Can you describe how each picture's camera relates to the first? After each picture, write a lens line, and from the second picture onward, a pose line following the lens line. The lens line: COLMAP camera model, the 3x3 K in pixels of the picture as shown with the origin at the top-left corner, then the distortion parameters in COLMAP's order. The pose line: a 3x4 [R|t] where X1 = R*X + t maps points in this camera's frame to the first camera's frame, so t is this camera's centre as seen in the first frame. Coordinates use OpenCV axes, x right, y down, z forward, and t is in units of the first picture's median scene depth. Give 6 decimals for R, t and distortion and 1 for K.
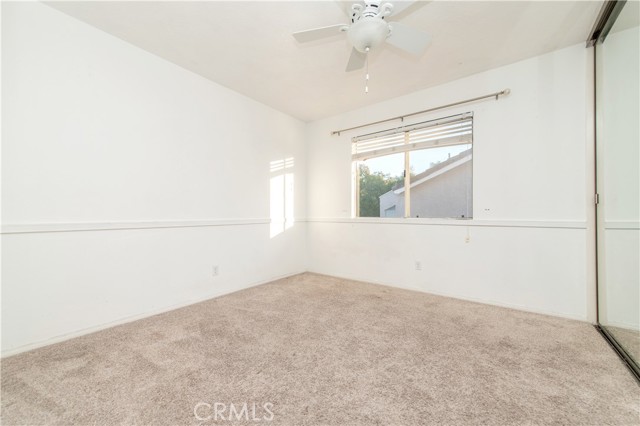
lens RADIAL K [[250.8, 0, 323.0], [0, 250.8, 214.9], [0, 0, 1]] dist [0.012109, -0.003156]
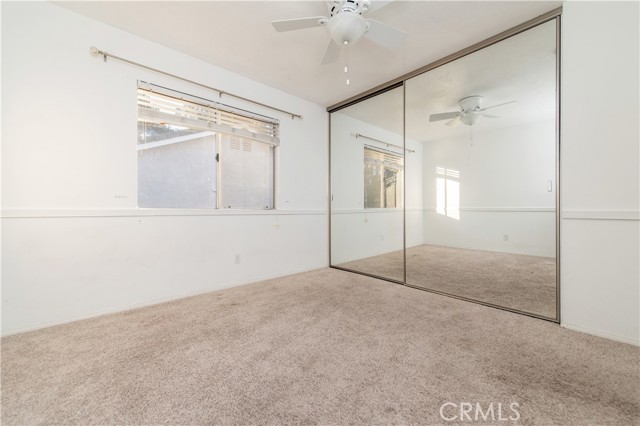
lens RADIAL K [[250.8, 0, 323.2], [0, 250.8, 209.4], [0, 0, 1]] dist [0.012109, -0.003156]
pose [[0.174889, -0.008879, 0.984548, -0.584057], [-0.007516, 0.999918, 0.010353, 0.004133], [-0.984559, -0.009210, 0.174808, 0.606583]]
